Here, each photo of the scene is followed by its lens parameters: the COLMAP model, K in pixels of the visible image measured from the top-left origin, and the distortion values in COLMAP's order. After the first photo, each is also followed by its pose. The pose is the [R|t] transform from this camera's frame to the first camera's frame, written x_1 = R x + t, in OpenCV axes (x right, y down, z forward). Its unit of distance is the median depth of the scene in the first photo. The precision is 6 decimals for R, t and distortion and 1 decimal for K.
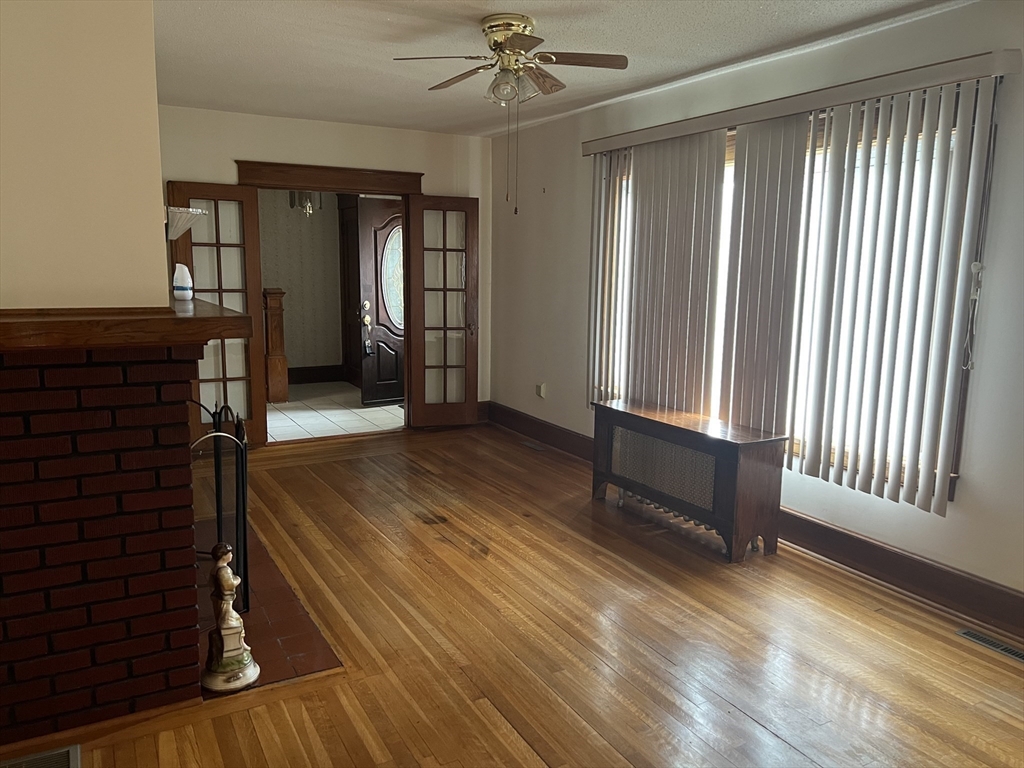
lens RADIAL K [[769.0, 0, 512.9], [0, 769.0, 377.3], [0, 0, 1]] dist [0.052315, -0.062036]
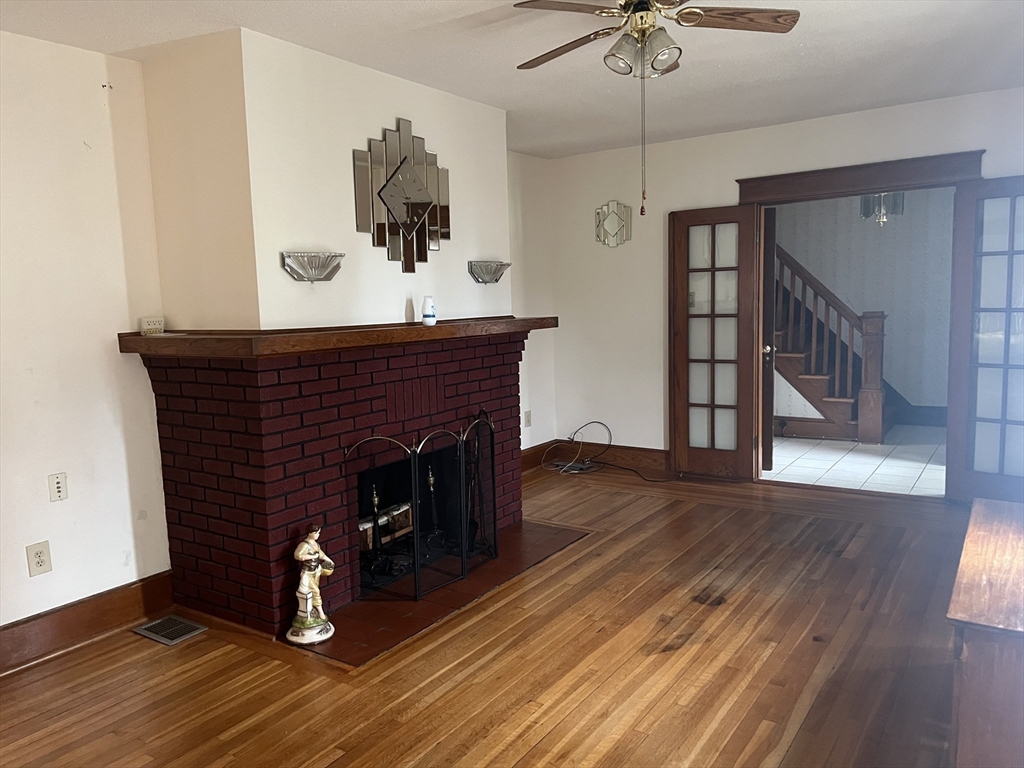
lens RADIAL K [[769.0, 0, 503.1], [0, 769.0, 386.5], [0, 0, 1]] dist [0.052315, -0.062036]
pose [[0.442660, 0.080016, -0.893112, 0.549506], [-0.095398, 0.994560, 0.041822, -0.053546], [0.891600, 0.066688, 0.447885, 0.464778]]
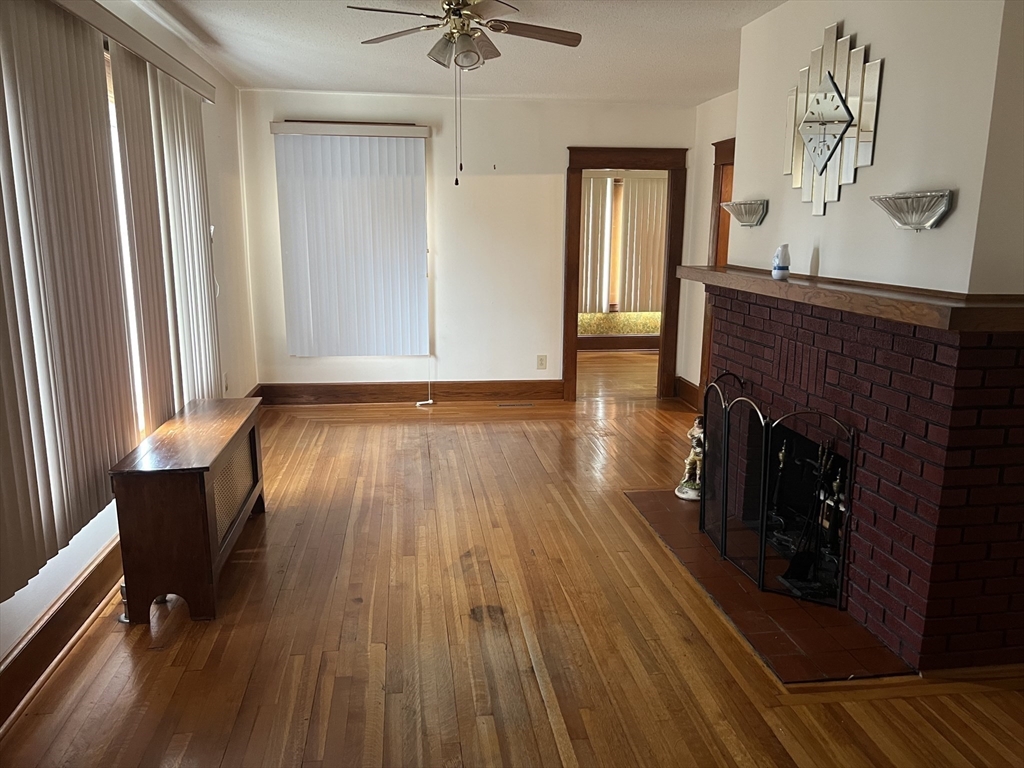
lens RADIAL K [[769.0, 0, 508.7], [0, 769.0, 390.0], [0, 0, 1]] dist [0.052315, -0.062036]
pose [[-0.929993, -0.096747, 0.354618, -0.372861], [0.032747, 0.939098, 0.342085, -0.257585], [-0.366117, 0.329749, -0.870186, 1.651586]]
